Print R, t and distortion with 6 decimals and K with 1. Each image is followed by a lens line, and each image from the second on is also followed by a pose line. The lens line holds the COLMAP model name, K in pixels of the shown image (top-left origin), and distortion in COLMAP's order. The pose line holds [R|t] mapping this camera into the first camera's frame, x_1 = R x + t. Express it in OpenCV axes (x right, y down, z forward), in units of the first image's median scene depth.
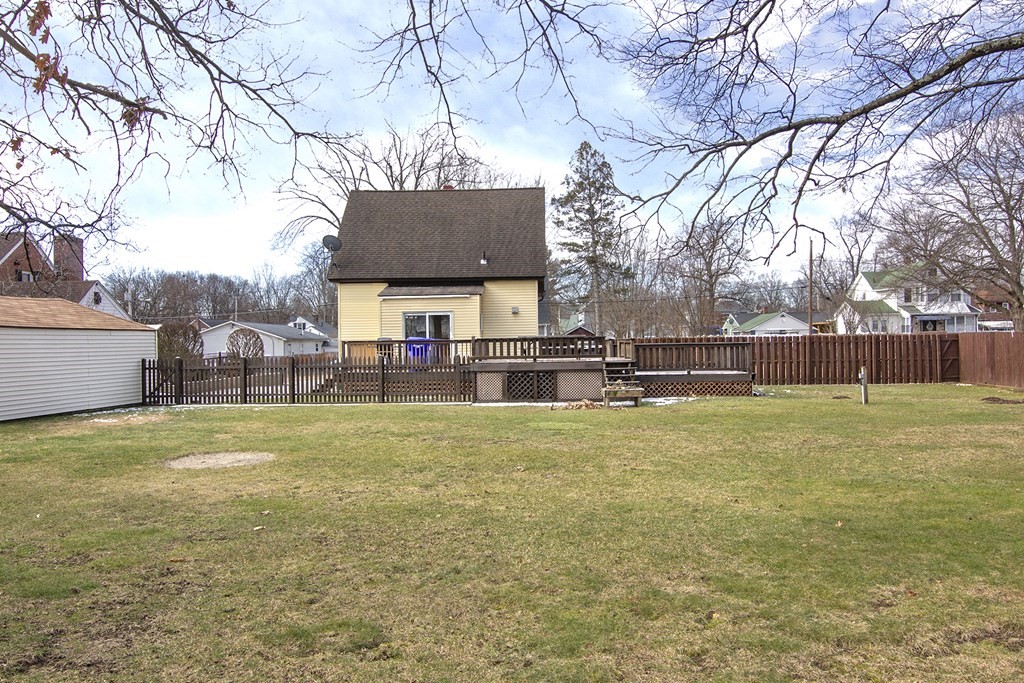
lens RADIAL K [[791.8, 0, 458.8], [0, 791.8, 341.7], [0, 0, 1]] dist [-0.002426, -0.004418]
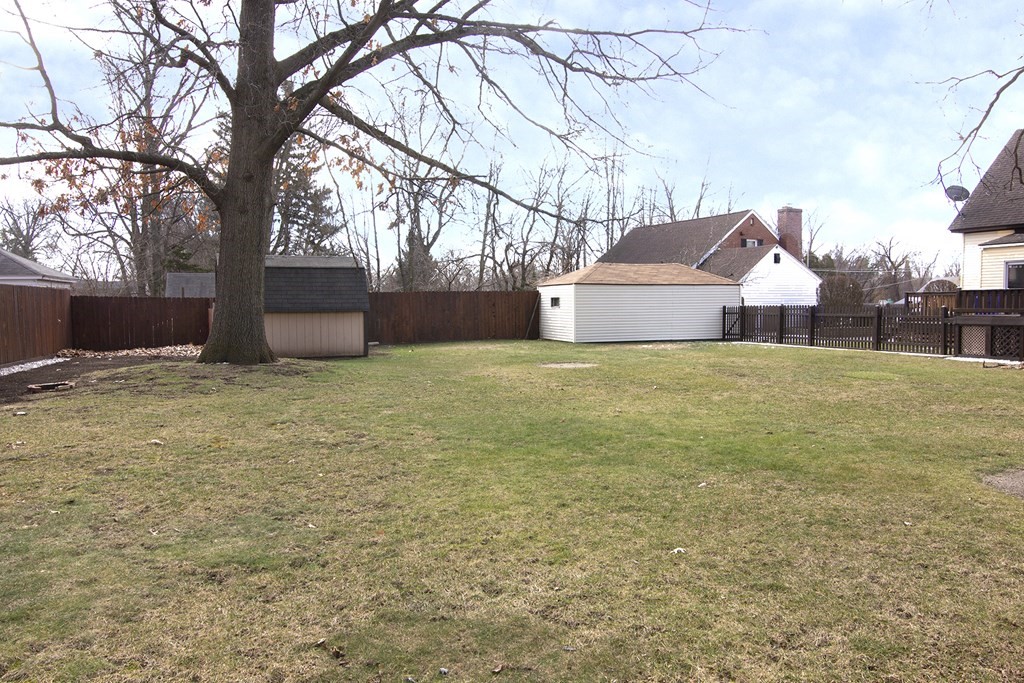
lens RADIAL K [[750.3, 0, 508.9], [0, 750.3, 330.9], [0, 0, 1]] dist [0.010100, -0.004523]
pose [[0.463018, 0.044932, -0.885209, 0.559745], [-0.000110, 0.998717, 0.050635, -0.000472], [0.886349, -0.023347, 0.462429, 0.089272]]
